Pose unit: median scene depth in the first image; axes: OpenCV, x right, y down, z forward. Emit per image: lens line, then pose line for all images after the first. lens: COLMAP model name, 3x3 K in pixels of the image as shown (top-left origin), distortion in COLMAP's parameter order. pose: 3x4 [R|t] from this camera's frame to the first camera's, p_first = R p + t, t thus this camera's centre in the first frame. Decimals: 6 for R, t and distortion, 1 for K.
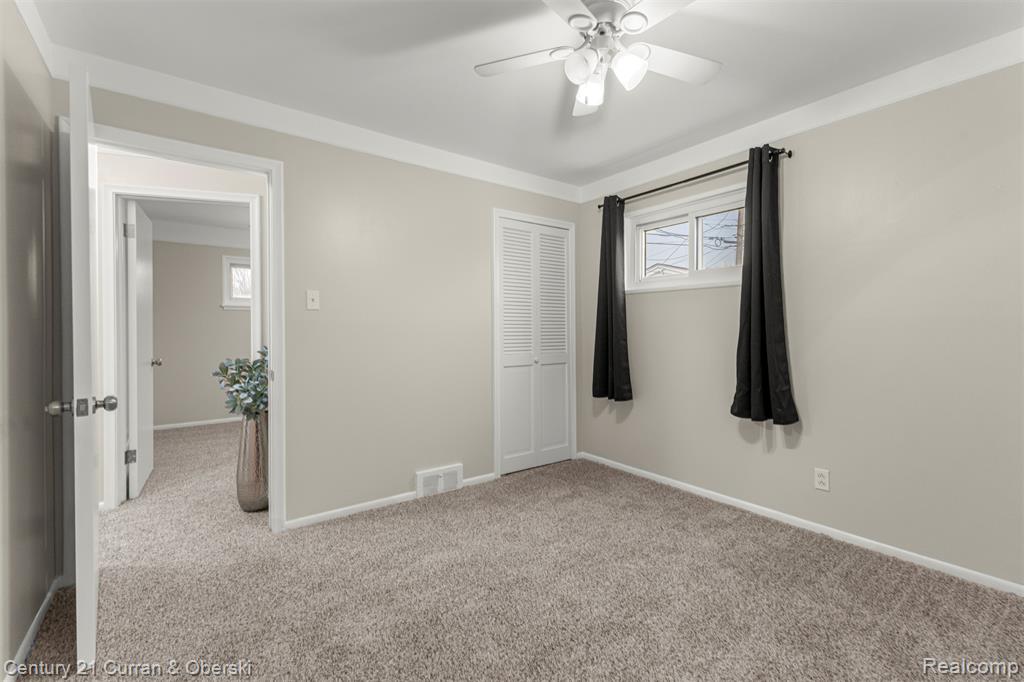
lens RADIAL K [[442.3, 0, 511.4], [0, 442.3, 332.7], [0, 0, 1]] dist [0.009846, 0.001234]
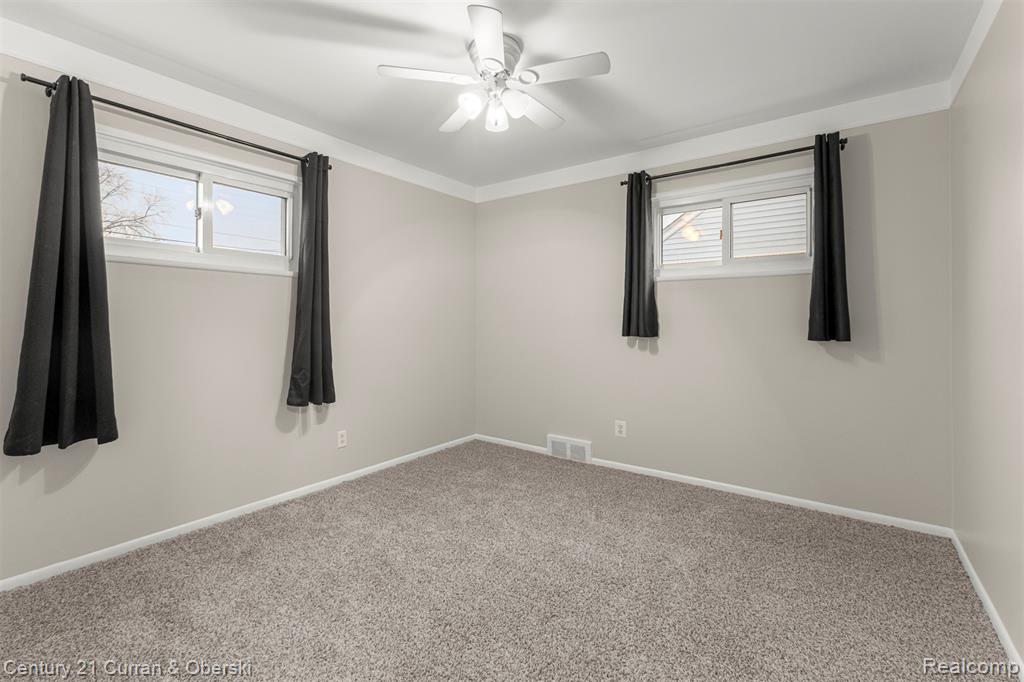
lens RADIAL K [[442.3, 0, 515.4], [0, 442.3, 318.9], [0, 0, 1]] dist [0.009846, 0.001234]
pose [[-0.282923, 0.003398, 0.959136, -0.601520], [0.005931, 0.999981, -0.001793, -0.006224], [-0.959124, 0.005182, -0.282938, 0.813016]]
